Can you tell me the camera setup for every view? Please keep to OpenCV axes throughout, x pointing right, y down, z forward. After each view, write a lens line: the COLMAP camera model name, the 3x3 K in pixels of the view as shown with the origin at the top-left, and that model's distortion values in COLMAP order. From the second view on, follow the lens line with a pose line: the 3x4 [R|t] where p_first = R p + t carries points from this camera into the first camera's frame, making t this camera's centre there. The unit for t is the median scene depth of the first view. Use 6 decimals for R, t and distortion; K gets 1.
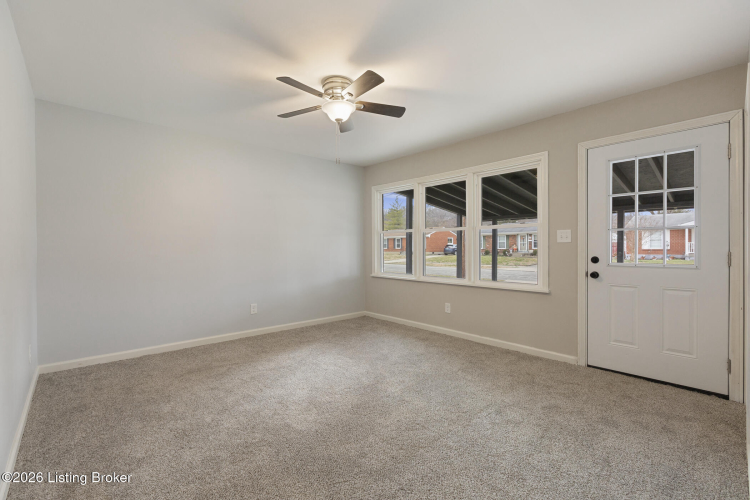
lens RADIAL K [[333.1, 0, 381.8], [0, 333.1, 249.8], [0, 0, 1]] dist [-0.000324, -0.000529]
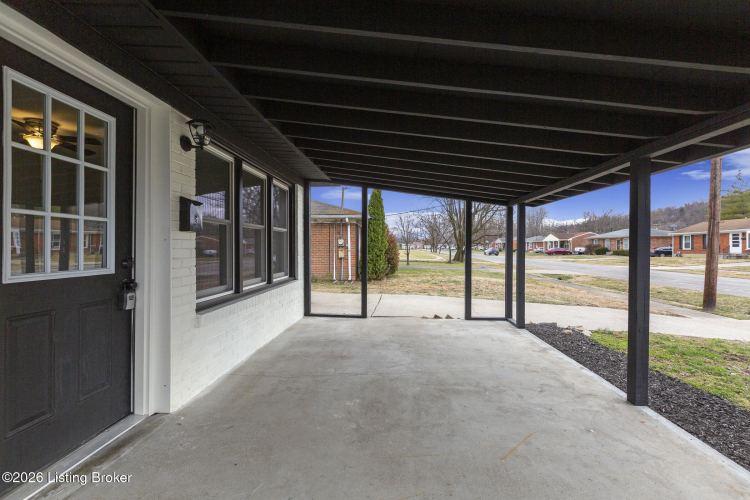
lens RADIAL K [[333.1, 0, 381.1], [0, 333.1, 249.0], [0, 0, 1]] dist [-0.000324, -0.000529]
pose [[0.698336, 0.005652, -0.715748, 0.217713], [-0.005992, 0.999980, 0.002050, -0.003431], [0.715745, 0.002857, 0.698356, 0.118489]]
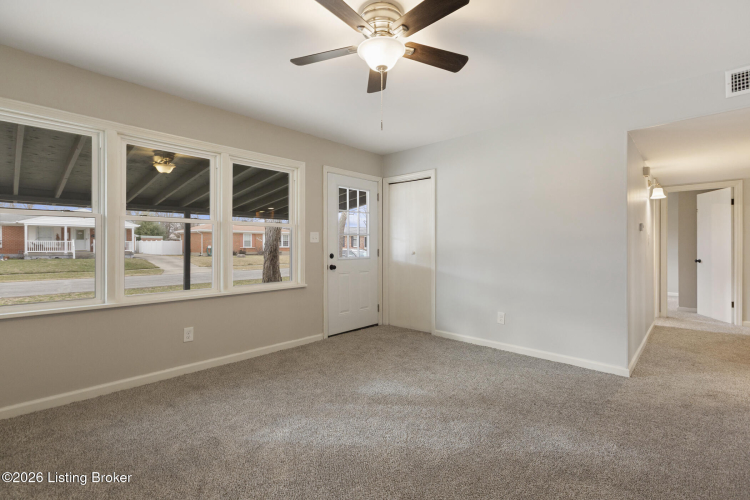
lens RADIAL K [[333.1, 0, 373.5], [0, 333.1, 244.8], [0, 0, 1]] dist [-0.000324, -0.000529]
pose [[-0.058421, 0.004080, 0.998284, -0.327264], [0.005511, 0.999978, -0.003764, -0.004207], [-0.998277, 0.005281, -0.058442, 0.416024]]
